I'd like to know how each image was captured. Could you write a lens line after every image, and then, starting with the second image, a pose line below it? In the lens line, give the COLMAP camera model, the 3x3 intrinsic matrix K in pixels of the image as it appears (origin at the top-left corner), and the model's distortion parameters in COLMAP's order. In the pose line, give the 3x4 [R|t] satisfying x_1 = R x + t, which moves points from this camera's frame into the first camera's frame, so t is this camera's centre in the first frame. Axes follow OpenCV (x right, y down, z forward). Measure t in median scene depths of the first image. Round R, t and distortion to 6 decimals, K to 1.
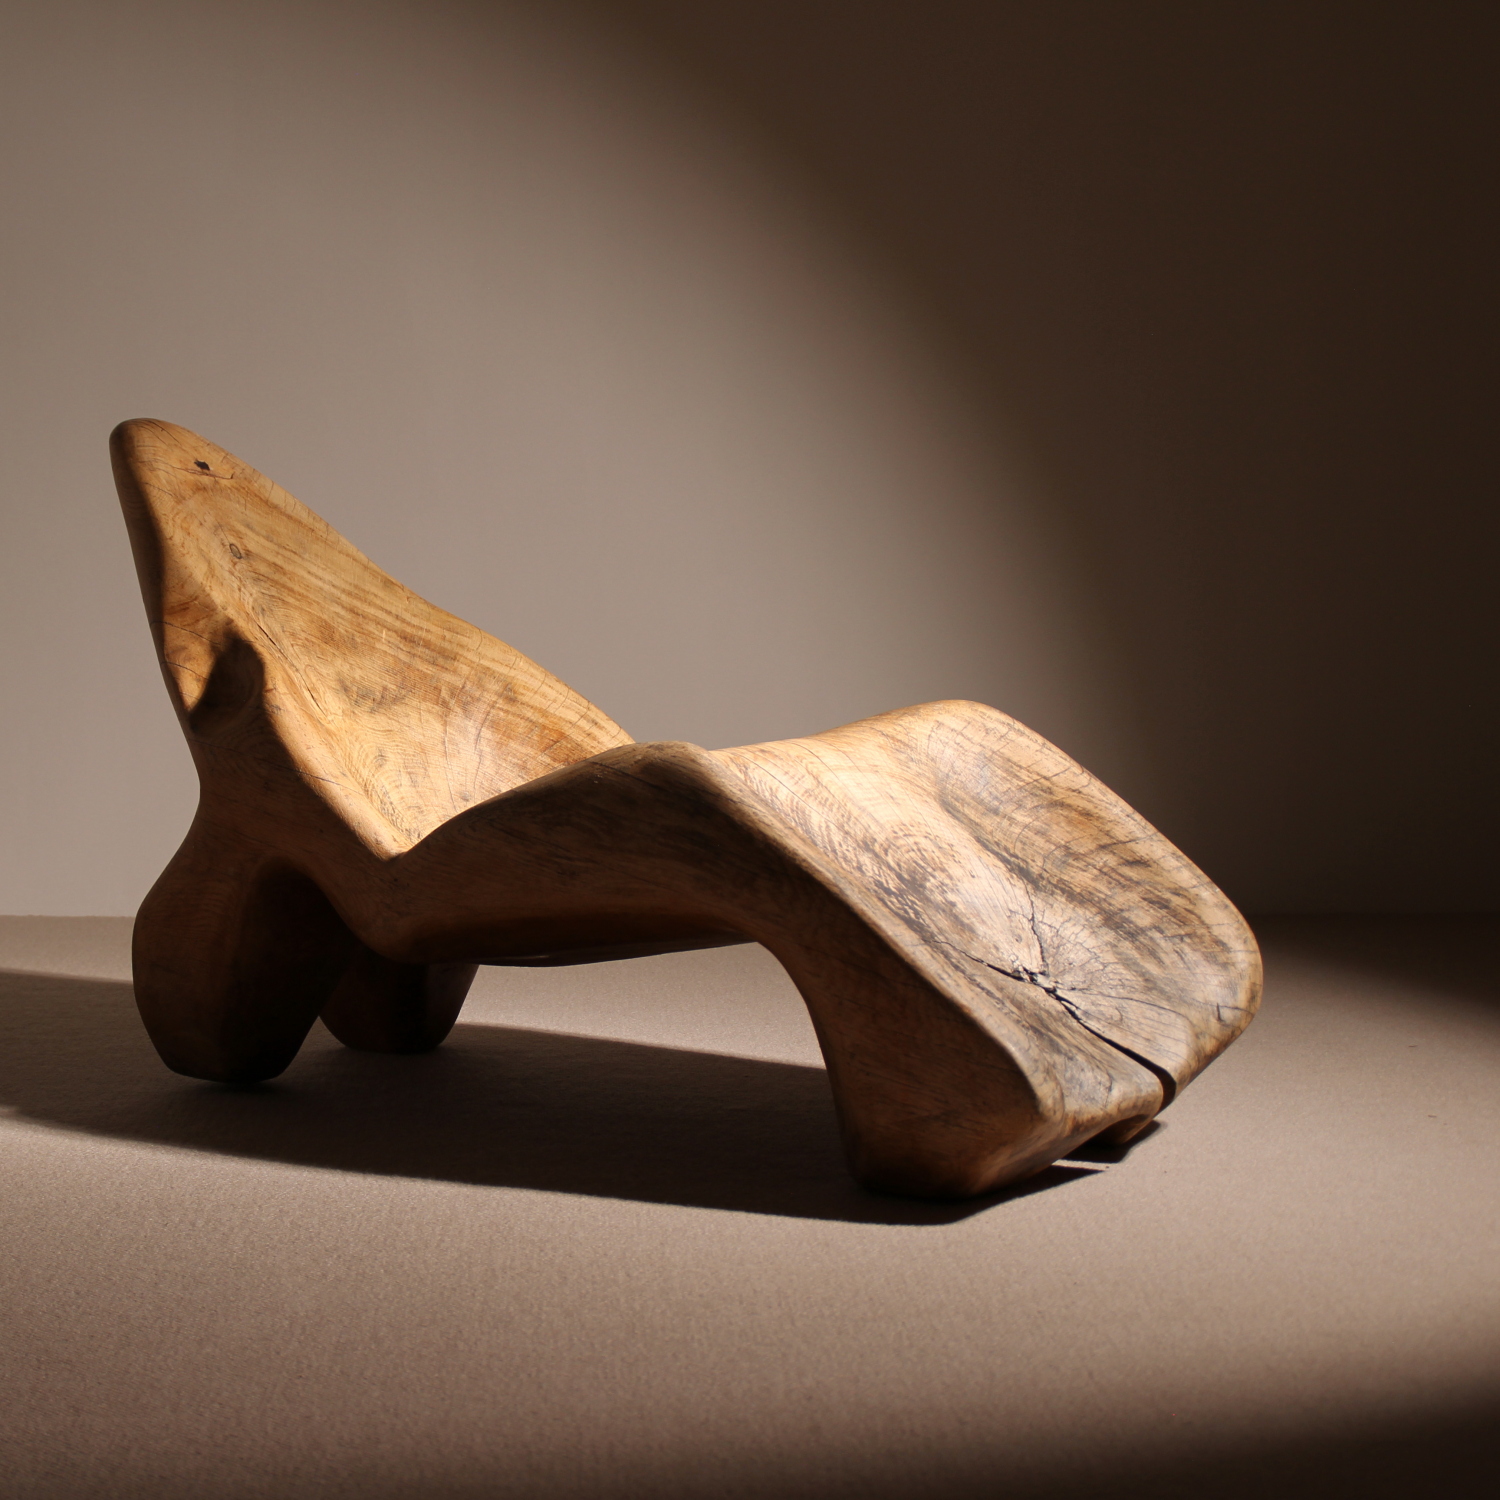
lens RADIAL K [[3298.2, 0, 493.6], [0, 3298.2, 749.7], [0, 0, 1]] dist [0.093851, -0.080750]
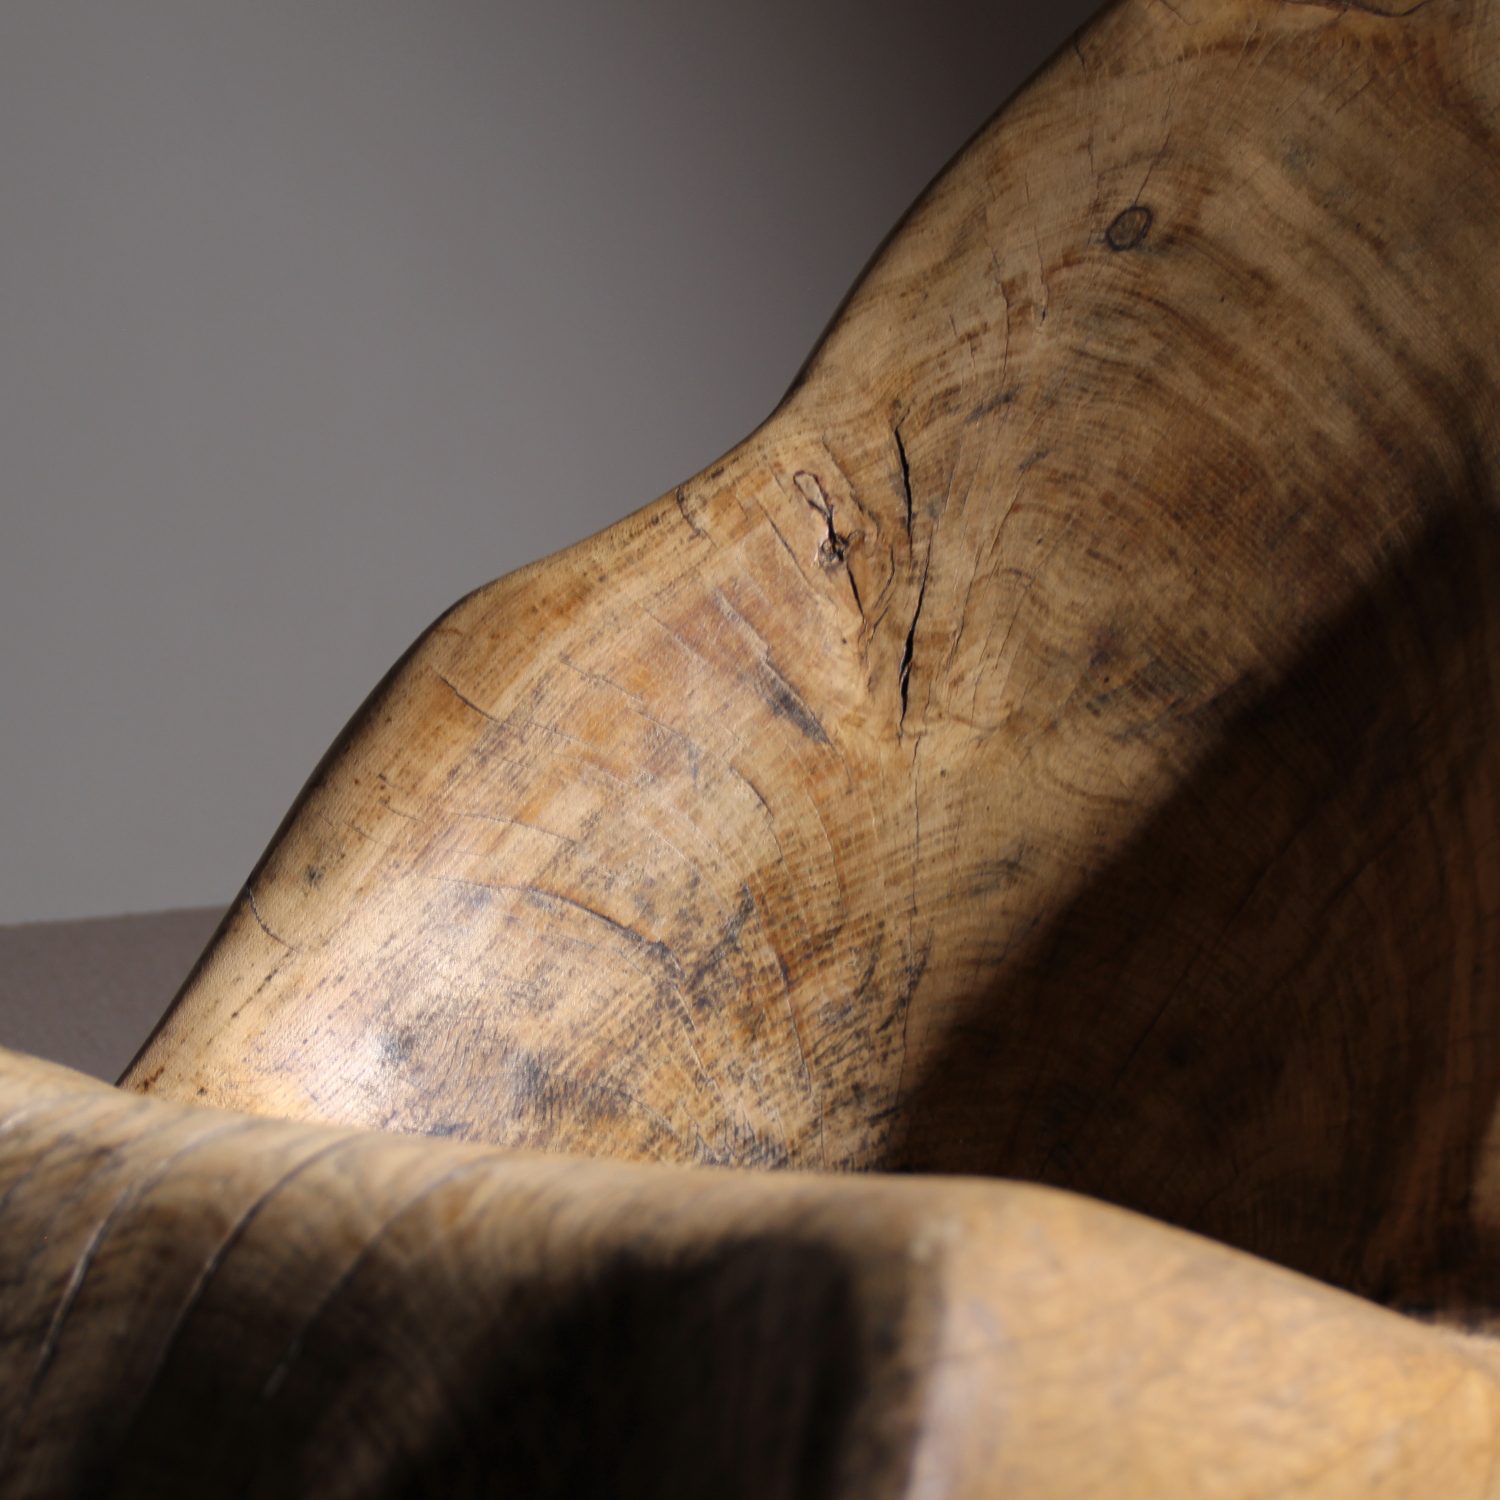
lens RADIAL K [[4336.4, 0, 837.3], [0, 4336.4, 754.6], [0, 0, 1]] dist [0.237935, 0.755911]
pose [[0.178741, 0.214448, -0.960242, 0.415702], [-0.071495, 0.976209, 0.204706, -0.106039], [0.981295, 0.032063, 0.189820, 0.936560]]
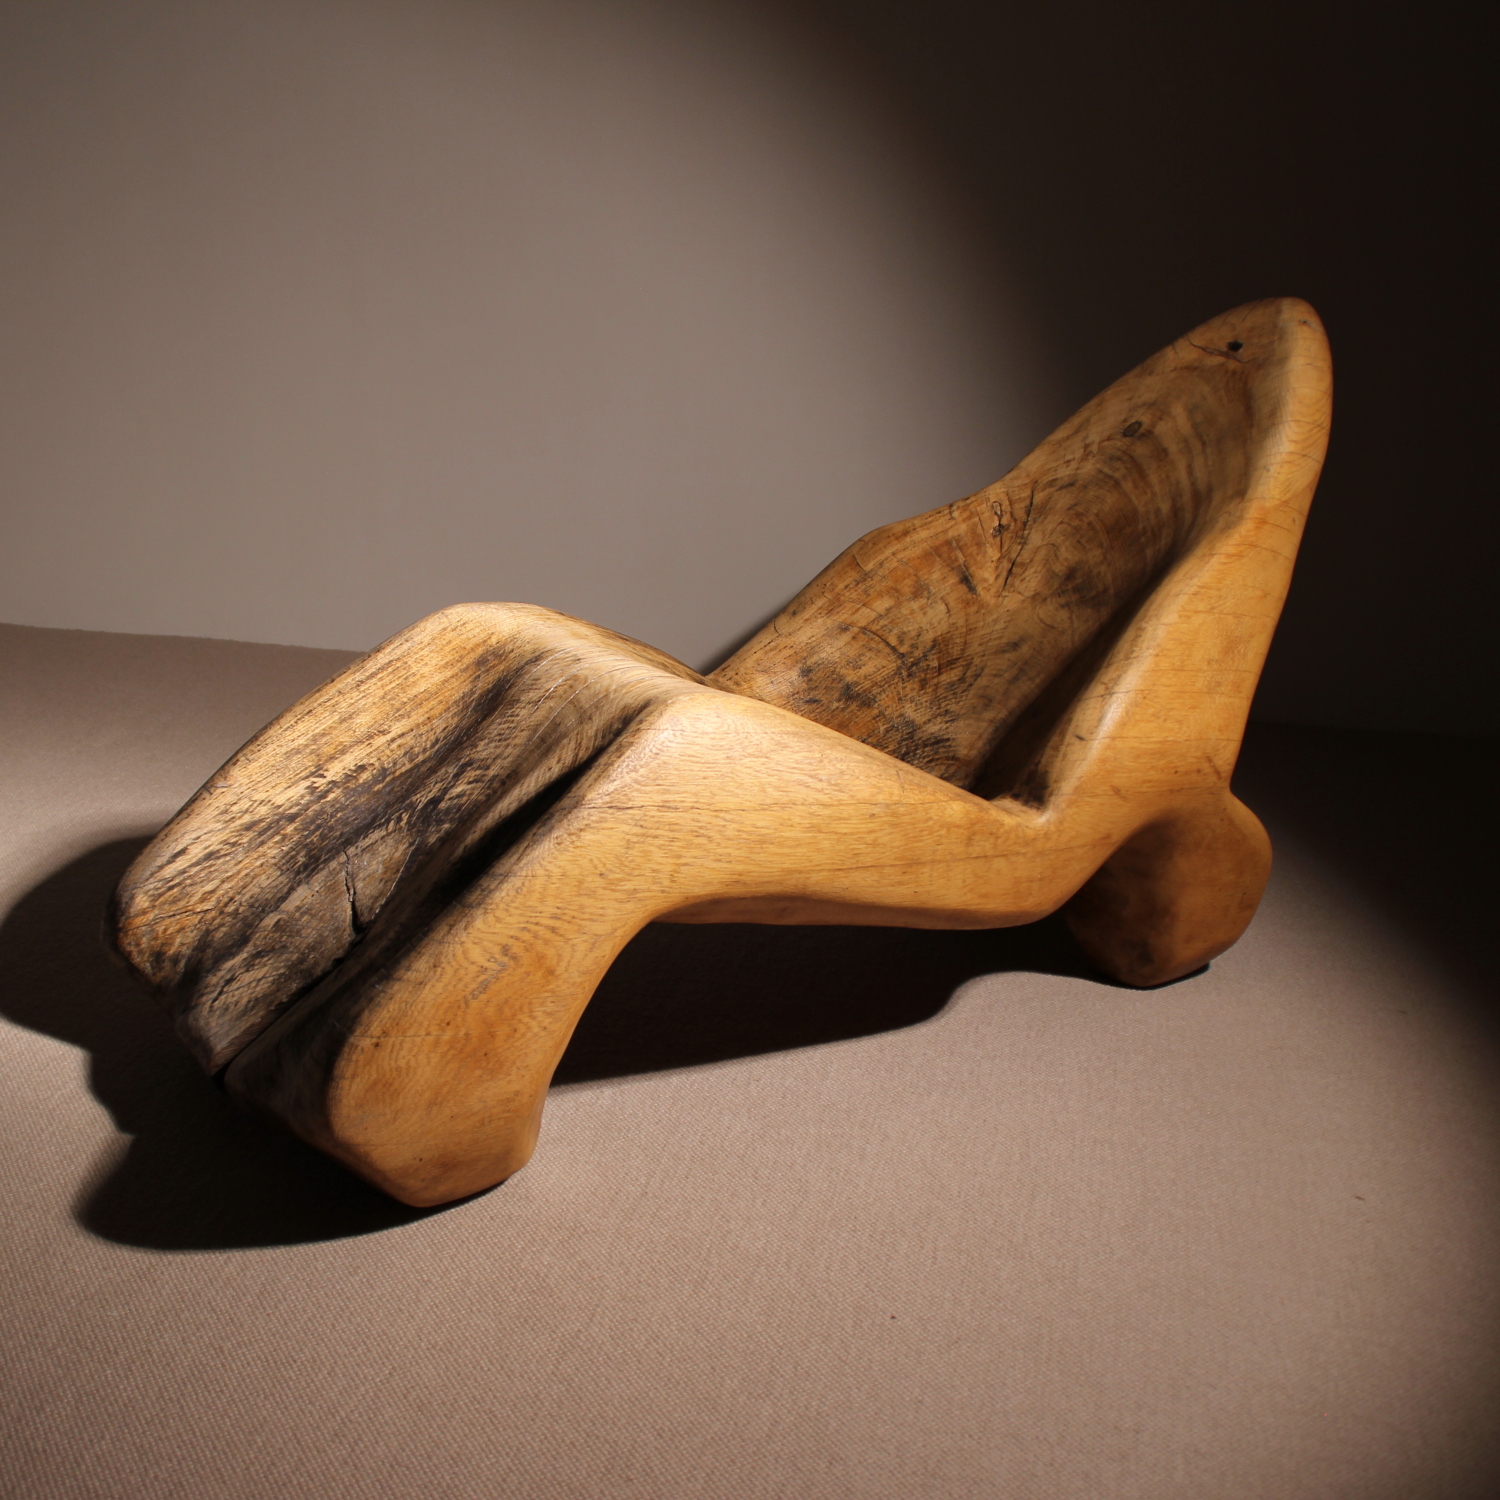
lens RADIAL K [[1858.8, 0, 675.7], [0, 1858.8, 766.5], [0, 0, 1]] dist [-0.156826, 0.073165]
pose [[-0.360749, 0.268353, -0.893223, 0.529777], [-0.093866, 0.942403, 0.321038, -0.137756], [0.927928, 0.199658, -0.314781, 1.136950]]
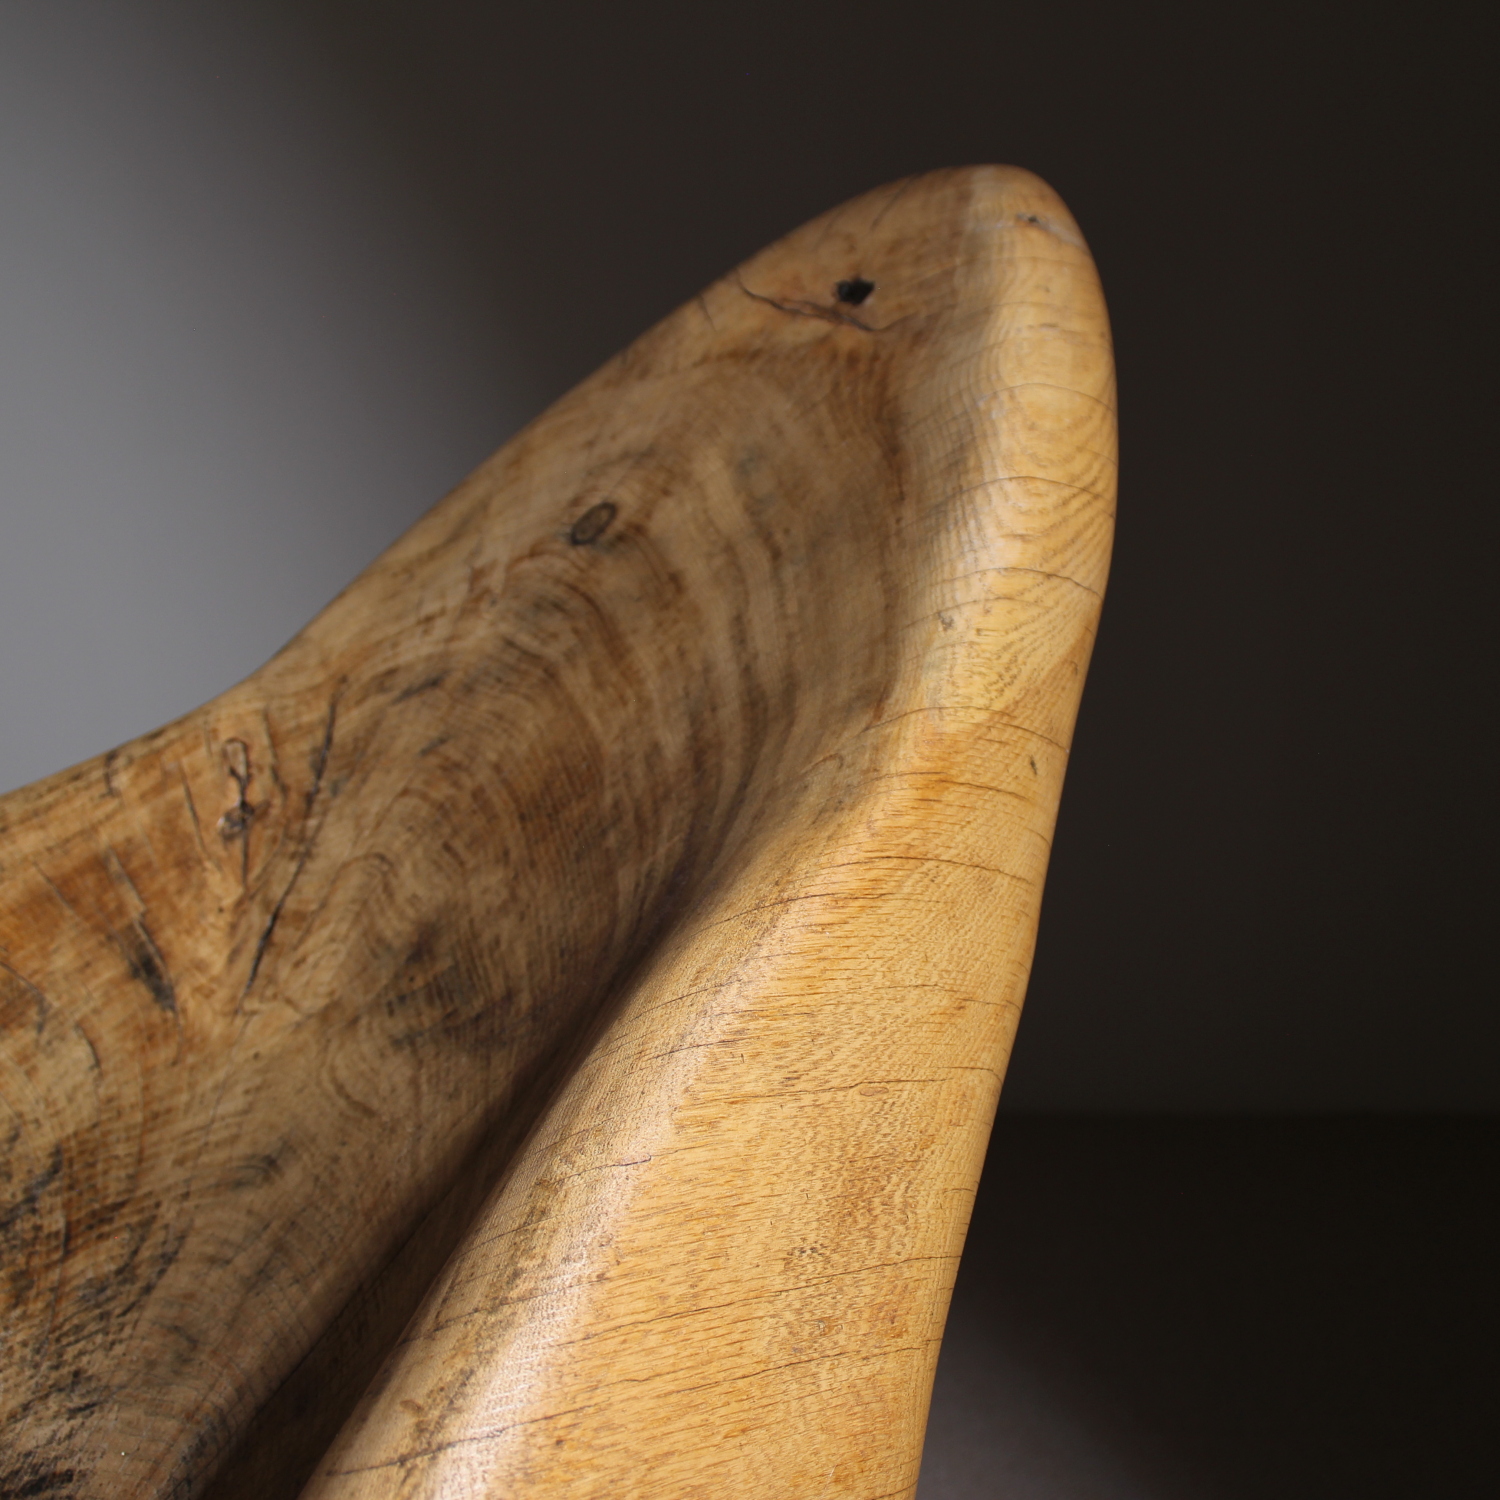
lens RADIAL K [[2580.1, 0, 925.0], [0, 2580.1, 749.2], [0, 0, 1]] dist [-0.052829, 0.134273]
pose [[-0.100332, 0.189687, -0.976705, 0.217968], [-0.098603, 0.974930, 0.199472, -0.103085], [0.990056, 0.116319, -0.079113, 1.132104]]
